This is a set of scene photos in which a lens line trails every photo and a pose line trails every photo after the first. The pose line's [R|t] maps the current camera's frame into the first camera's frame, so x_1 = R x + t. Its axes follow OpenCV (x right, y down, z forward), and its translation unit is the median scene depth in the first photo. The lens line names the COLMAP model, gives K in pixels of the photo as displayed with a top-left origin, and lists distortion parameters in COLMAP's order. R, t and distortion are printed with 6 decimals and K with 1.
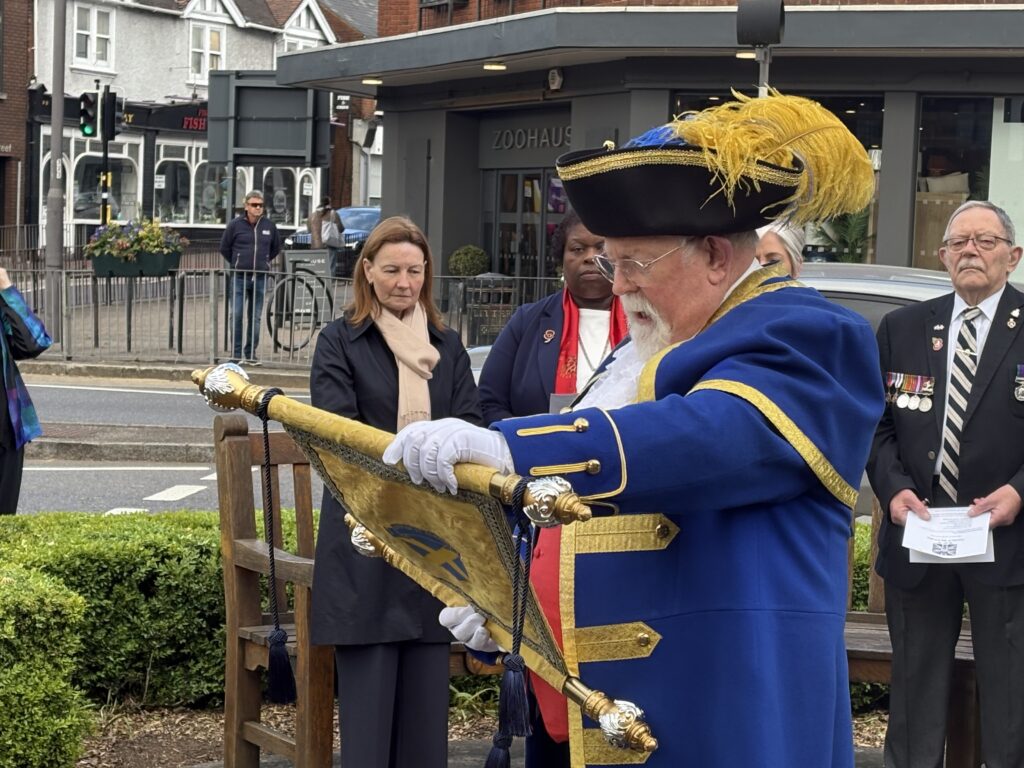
lens RADIAL K [[2391.0, 0, 516.6], [0, 2391.0, 357.8], [0, 0, 1]] dist [0.199855, 0.000000]
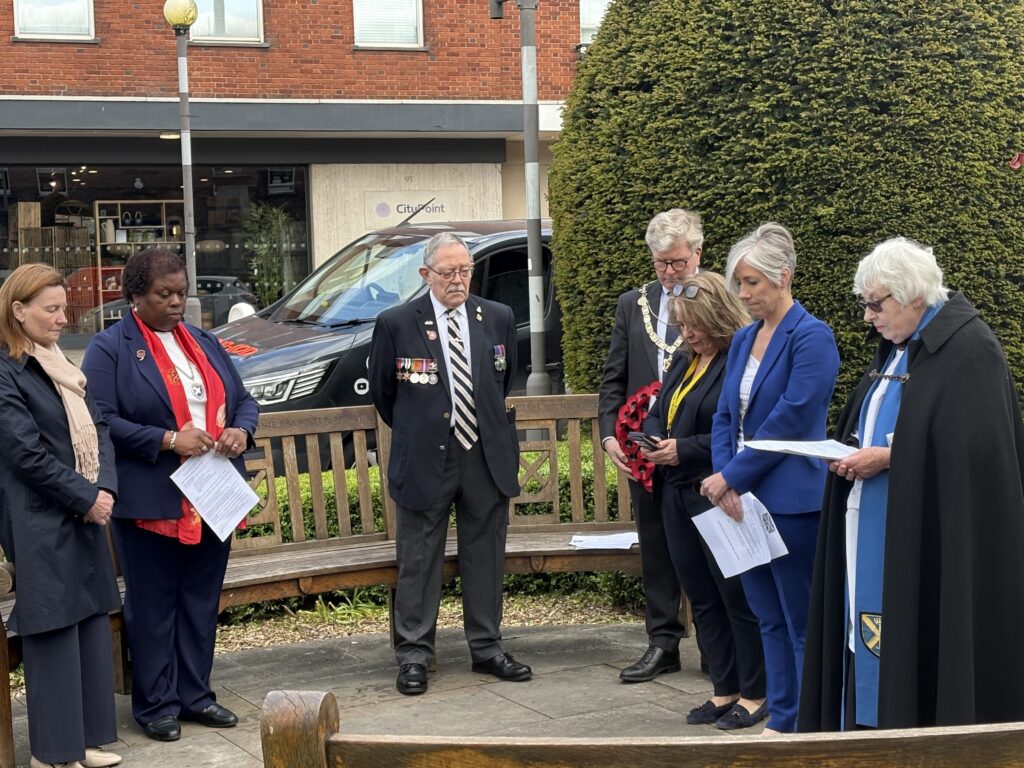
lens RADIAL K [[1825.1, 0, 501.1], [0, 1825.1, 373.4], [0, 0, 1]] dist [0.138654, 0.000000]
pose [[0.748306, -0.091295, 0.657042, -0.134227], [0.088909, 0.995351, 0.037044, -0.005143], [-0.657369, 0.030696, 0.752943, 0.046037]]
